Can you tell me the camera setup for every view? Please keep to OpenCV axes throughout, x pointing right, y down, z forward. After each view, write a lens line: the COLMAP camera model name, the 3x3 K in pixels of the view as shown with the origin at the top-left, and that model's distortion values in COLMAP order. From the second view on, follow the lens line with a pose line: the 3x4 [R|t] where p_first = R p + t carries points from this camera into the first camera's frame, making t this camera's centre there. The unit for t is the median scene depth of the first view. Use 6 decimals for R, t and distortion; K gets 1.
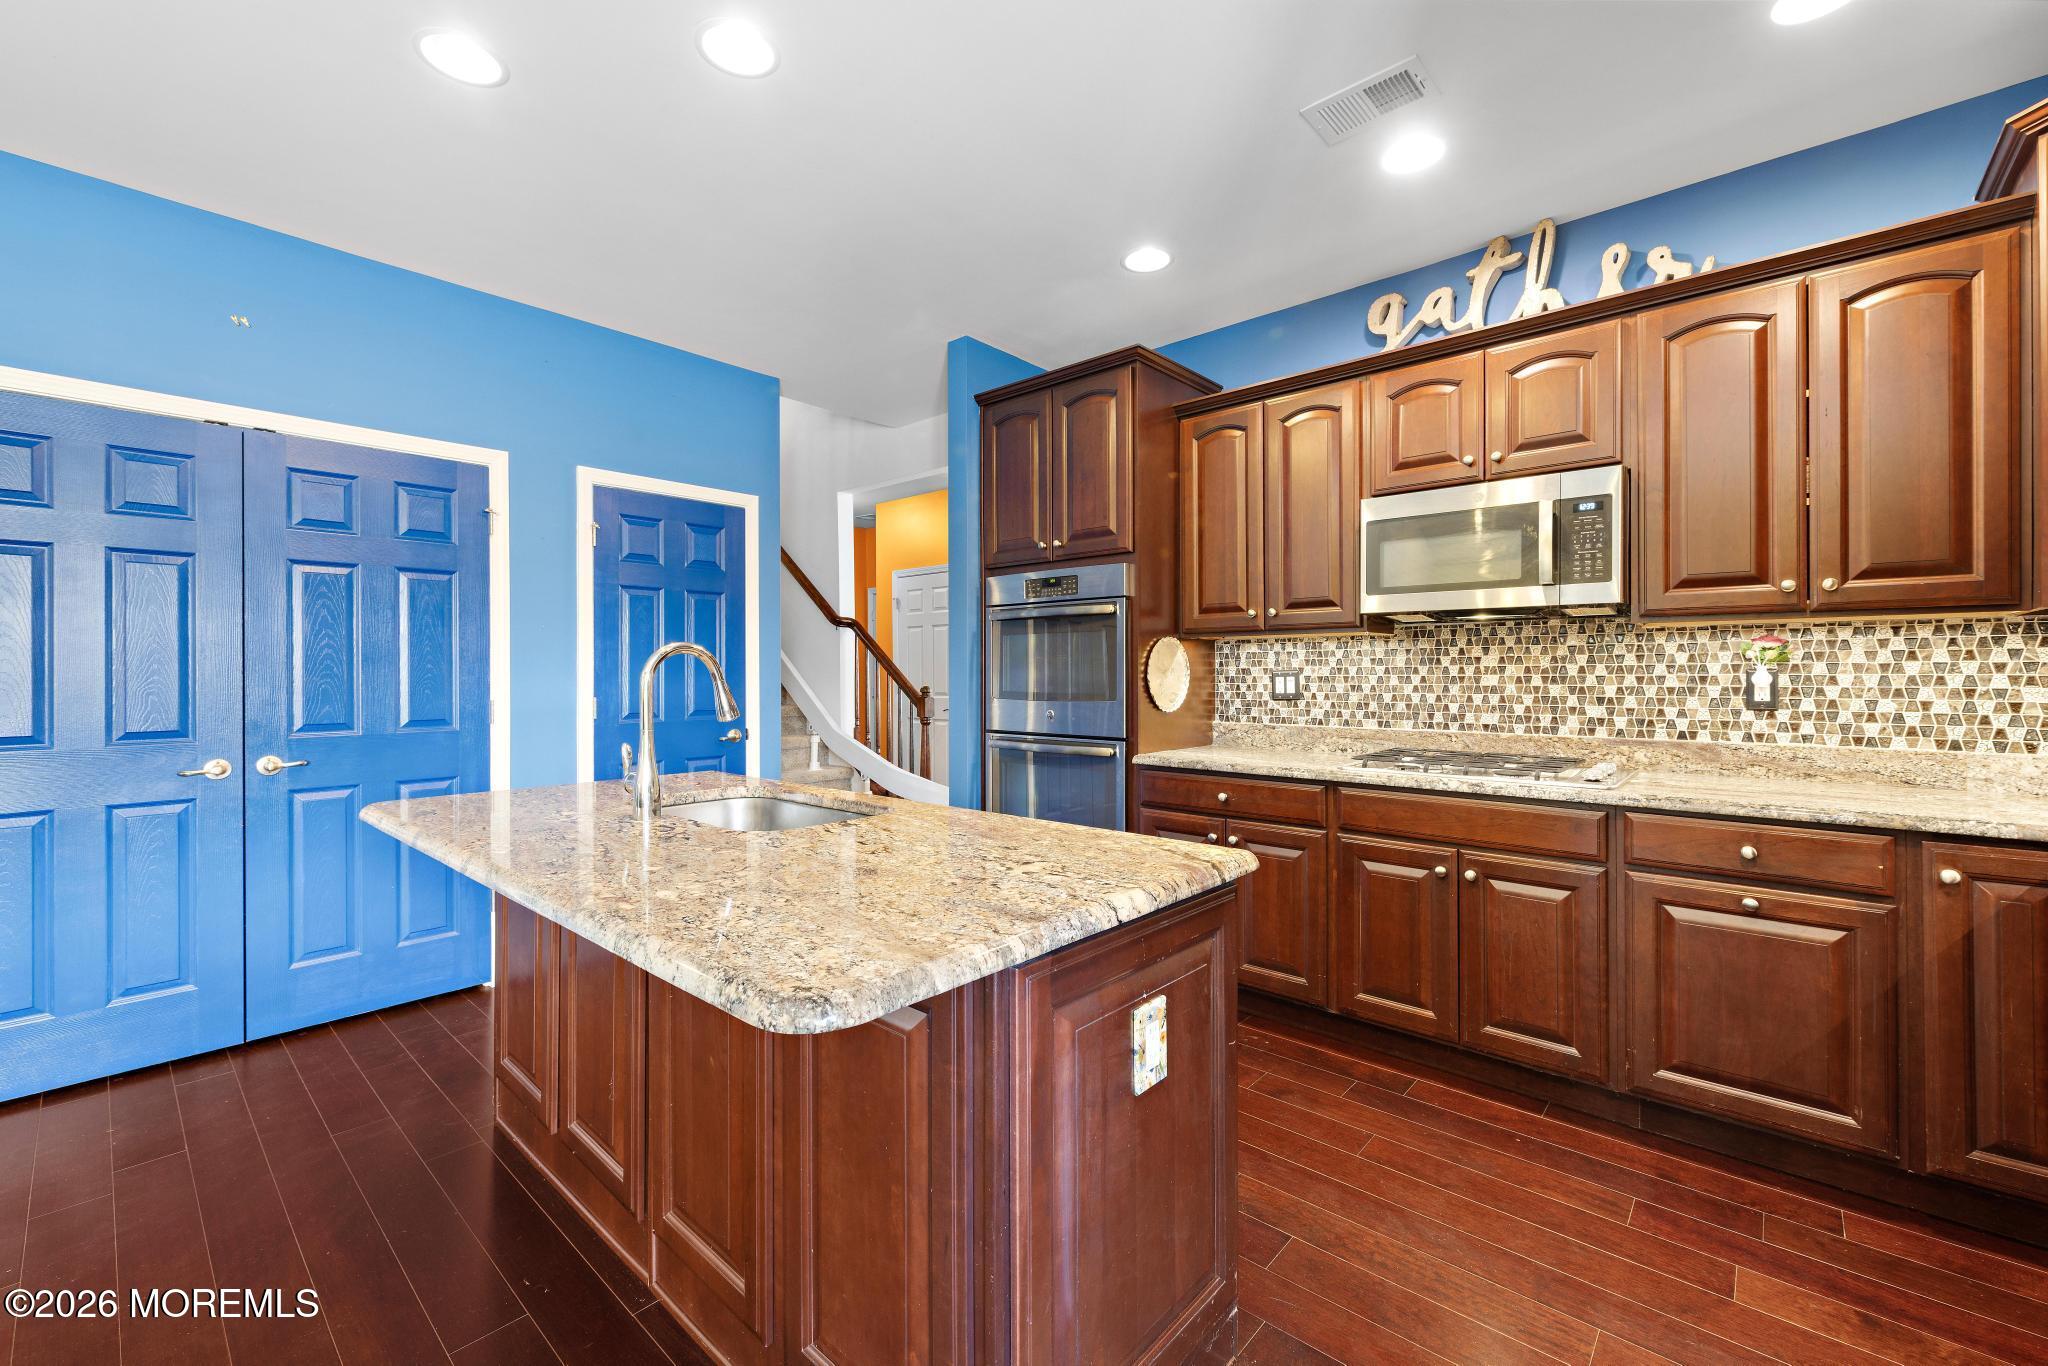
lens RADIAL K [[840.8, 0, 1020.6], [0, 840.8, 668.4], [0, 0, 1]] dist [0.000087, -0.000796]
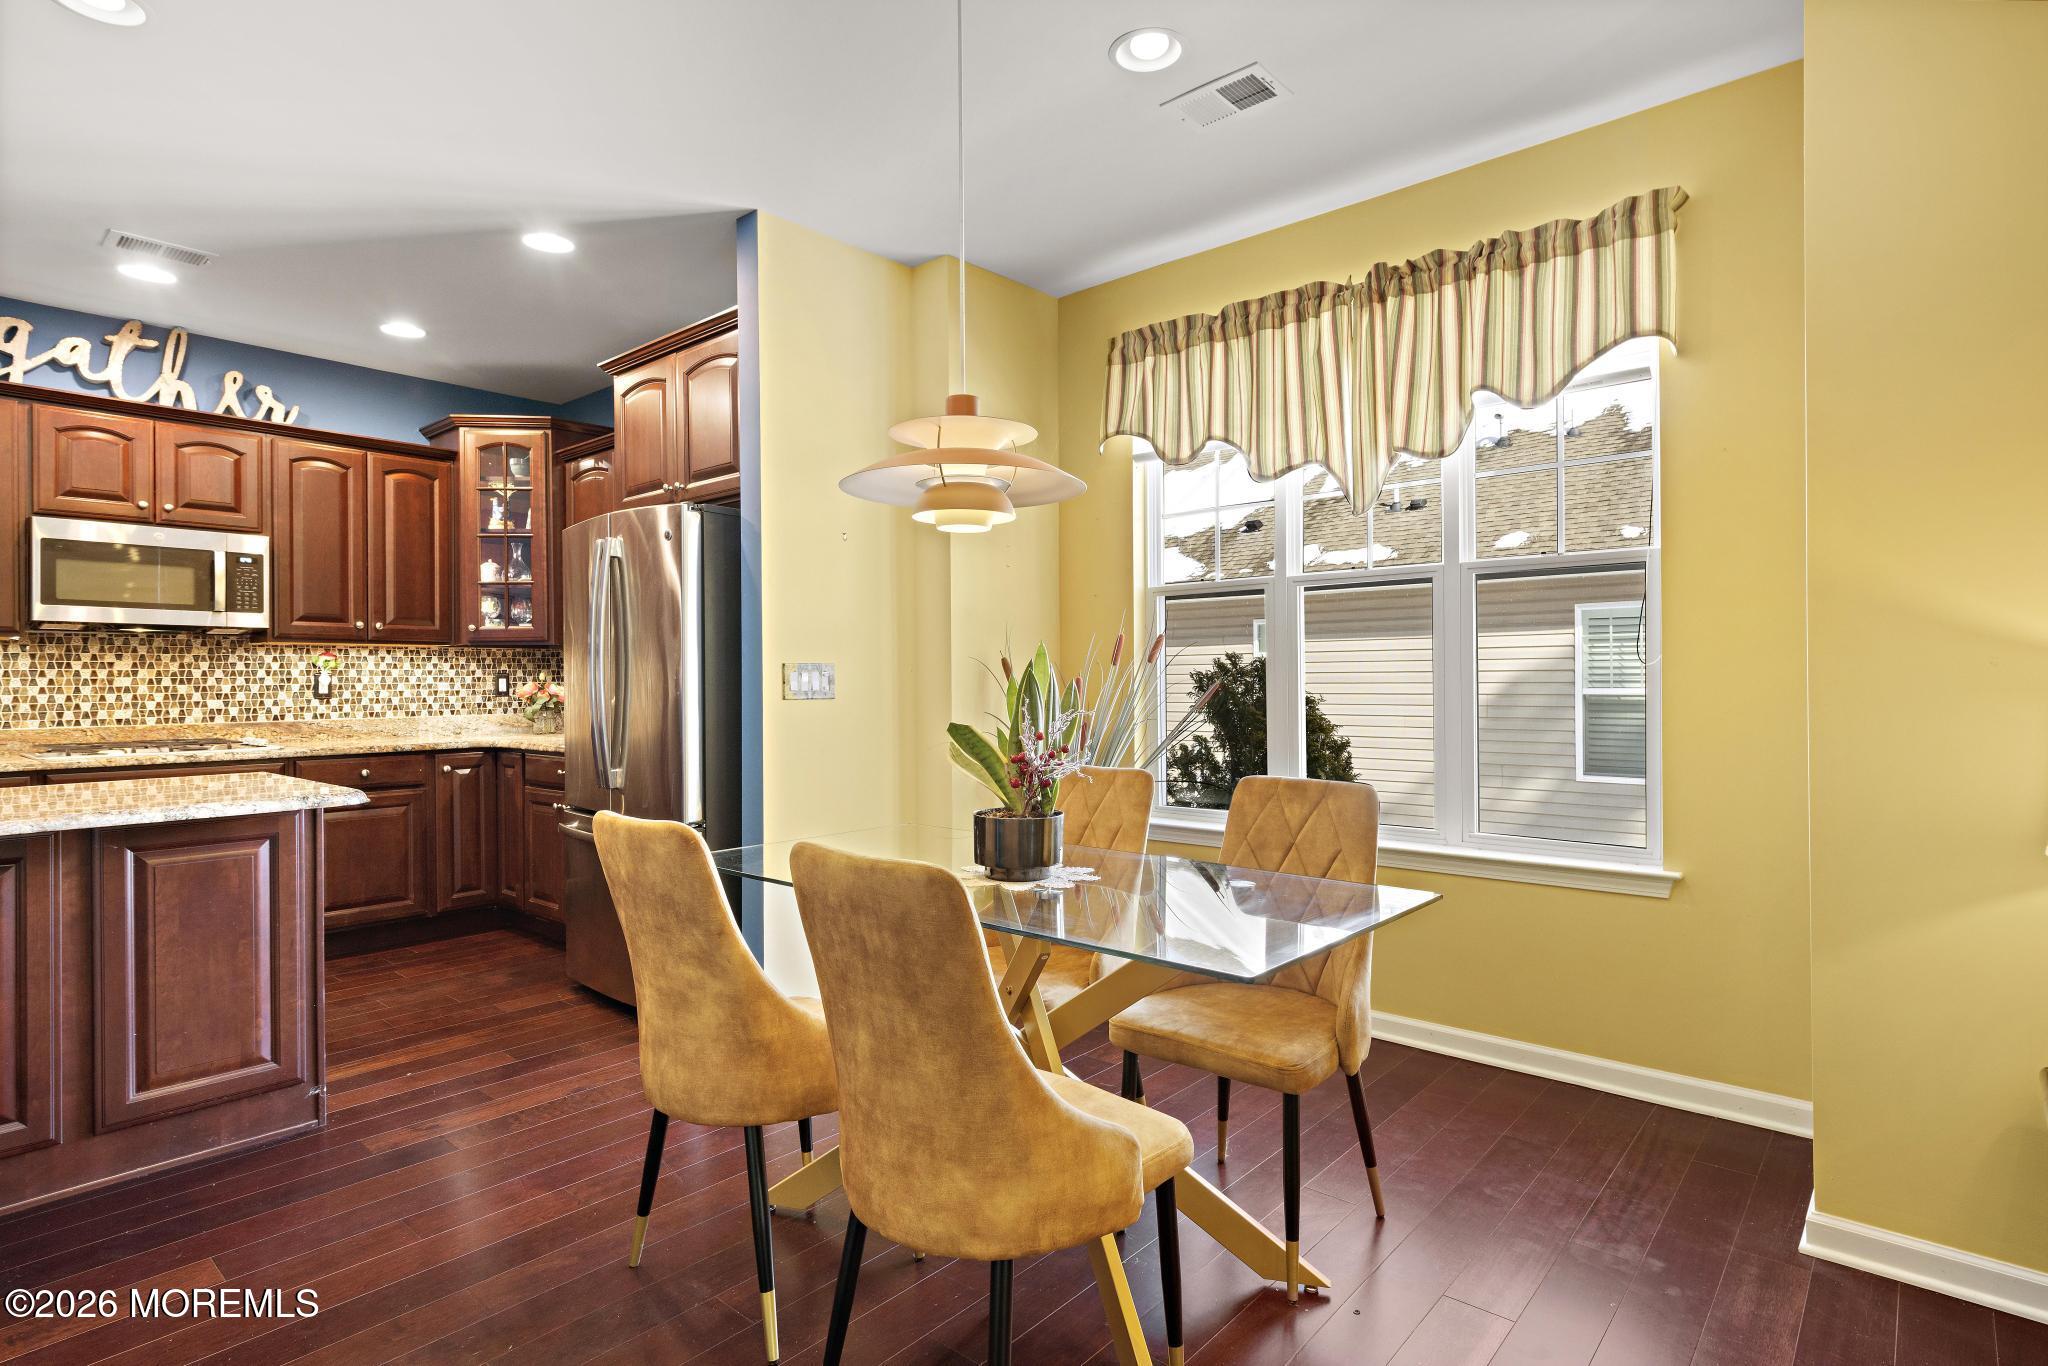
lens RADIAL K [[1037.0, 0, 1030.1], [0, 1037.0, 680.5], [0, 0, 1]] dist [0.005885, -0.003289]
pose [[-0.022690, 0.002425, 0.999740, -0.962446], [0.003993, 0.999989, -0.002335, 0.020786], [-0.999735, 0.003939, -0.022699, -0.261178]]
